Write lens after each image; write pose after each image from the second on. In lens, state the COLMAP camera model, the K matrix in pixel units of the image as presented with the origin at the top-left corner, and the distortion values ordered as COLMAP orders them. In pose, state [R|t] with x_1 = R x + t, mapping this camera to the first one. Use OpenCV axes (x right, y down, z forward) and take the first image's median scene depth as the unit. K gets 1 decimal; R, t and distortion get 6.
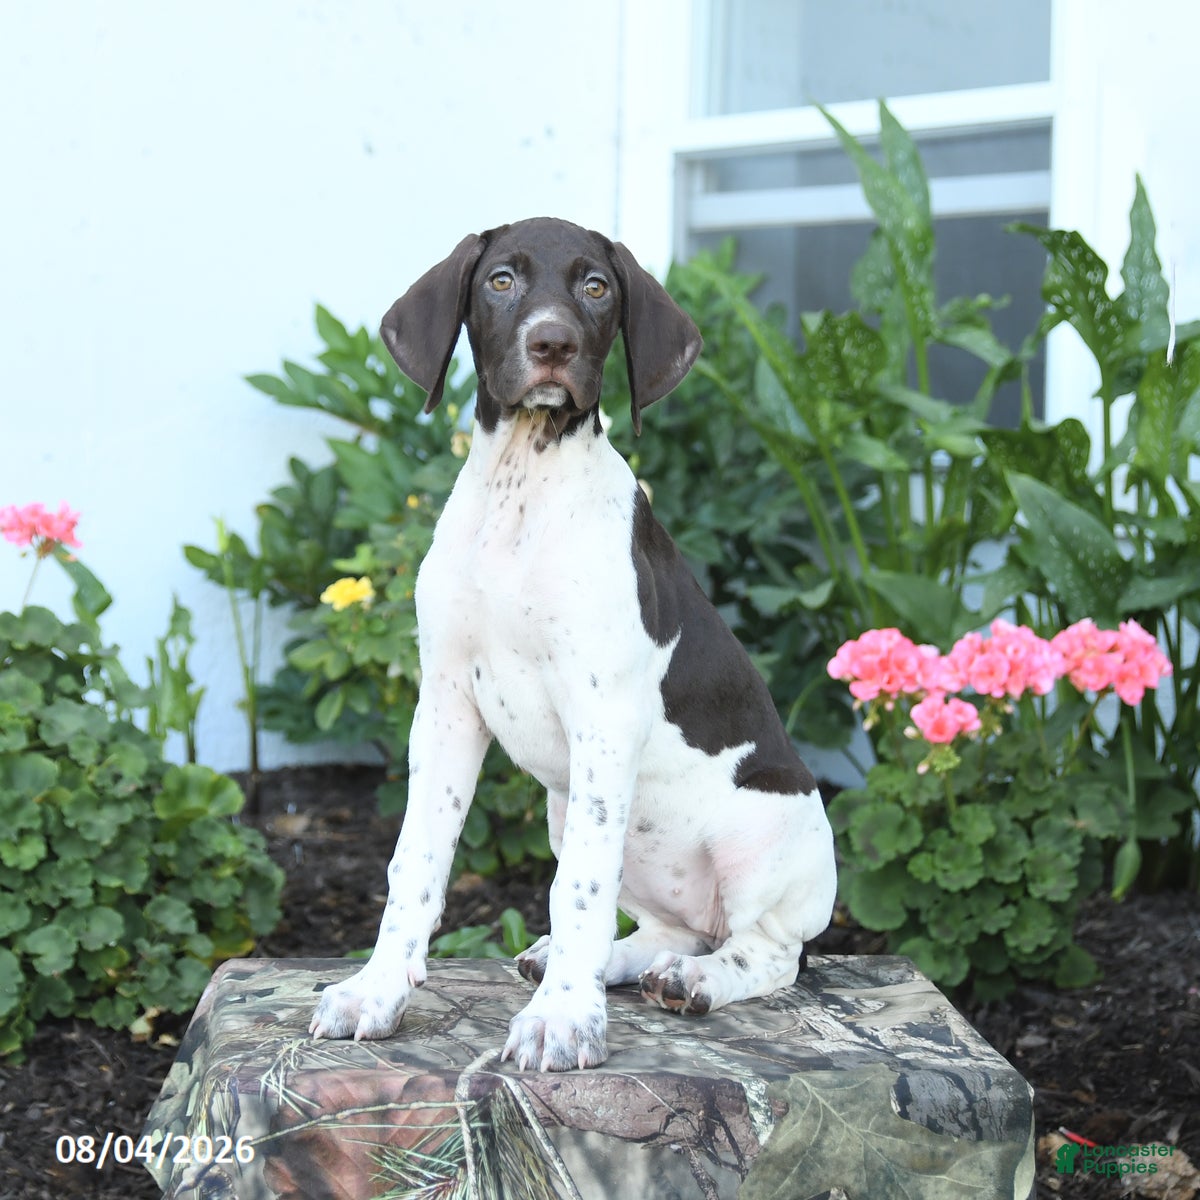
lens RADIAL K [[2123.3, 0, 529.5], [0, 2123.3, 576.2], [0, 0, 1]] dist [0.059862, 0.033941]
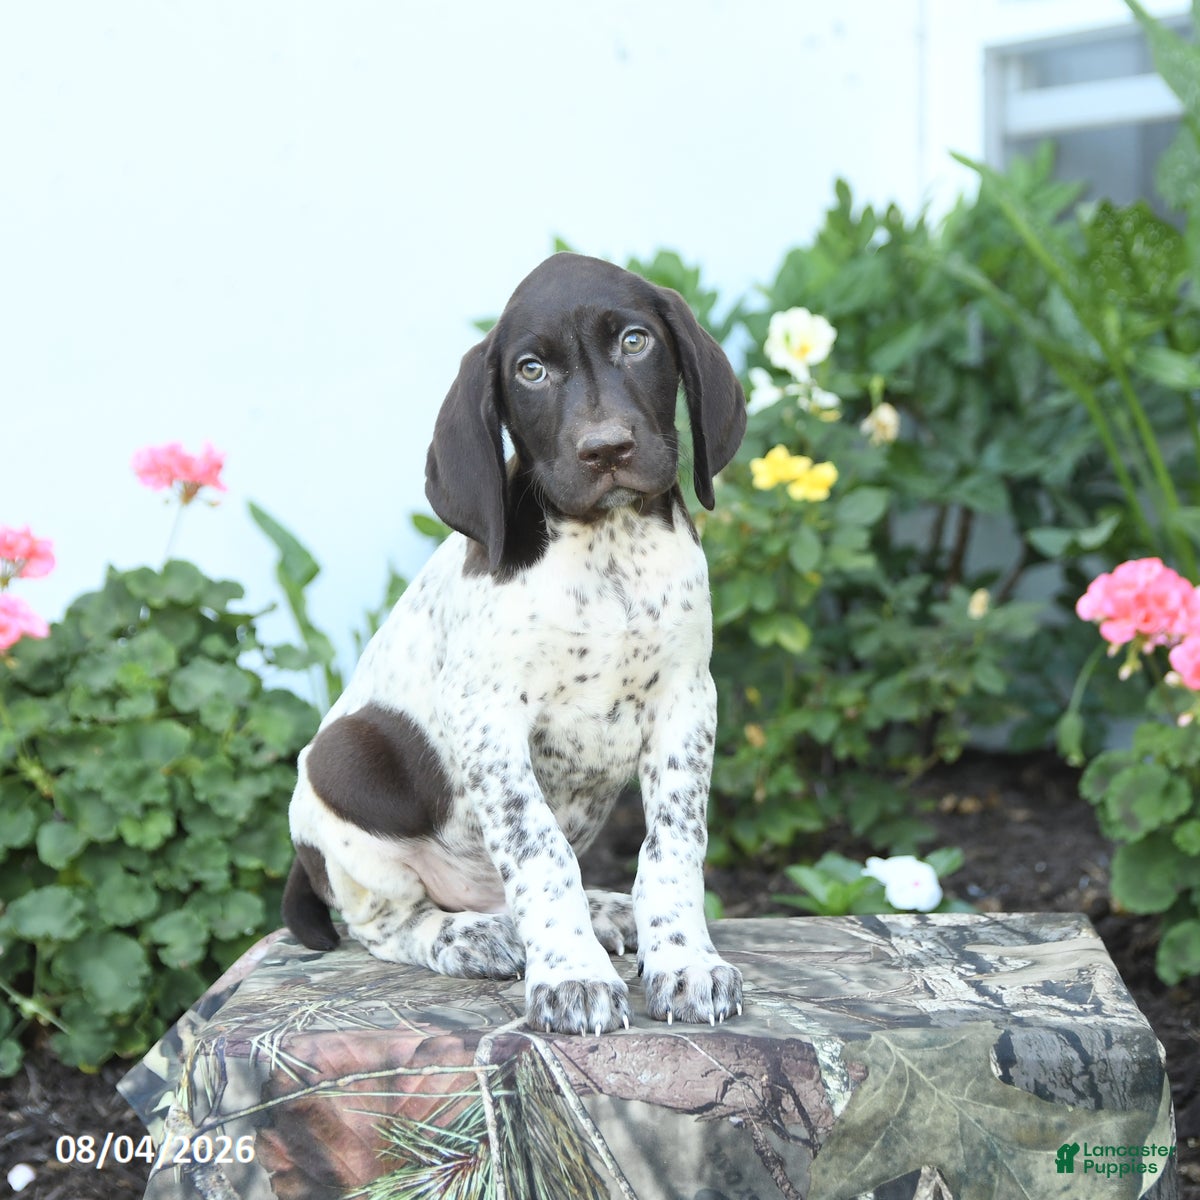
lens RADIAL K [[2403.9, 0, 713.8], [0, 2403.9, 555.7], [0, 0, 1]] dist [-0.032912, 0.372115]
pose [[0.995249, -0.024863, -0.094135, 0.091266], [0.023906, 0.999651, -0.011281, 0.031829], [0.094382, 0.008977, 0.995496, 0.026738]]
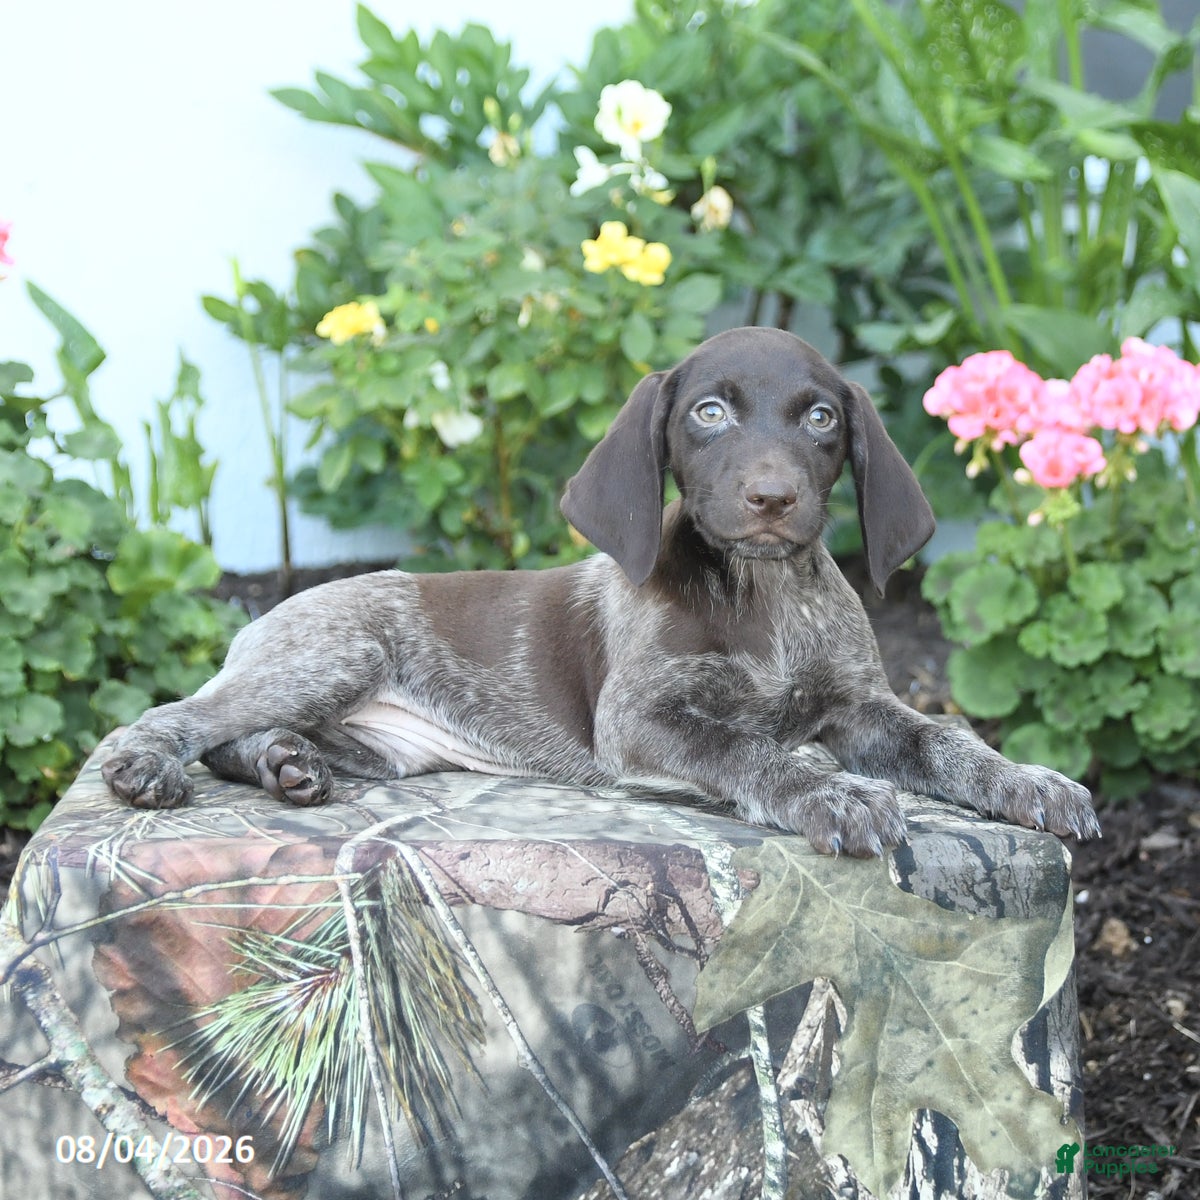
lens RADIAL K [[2431.9, 0, 690.3], [0, 2431.9, 566.8], [0, 0, 1]] dist [0.047881, 0.185377]
pose [[0.999903, -0.009435, -0.010221, 0.062351], [0.010161, 0.997251, 0.073402, 0.039169], [0.009500, -0.073499, 0.997250, 0.062321]]
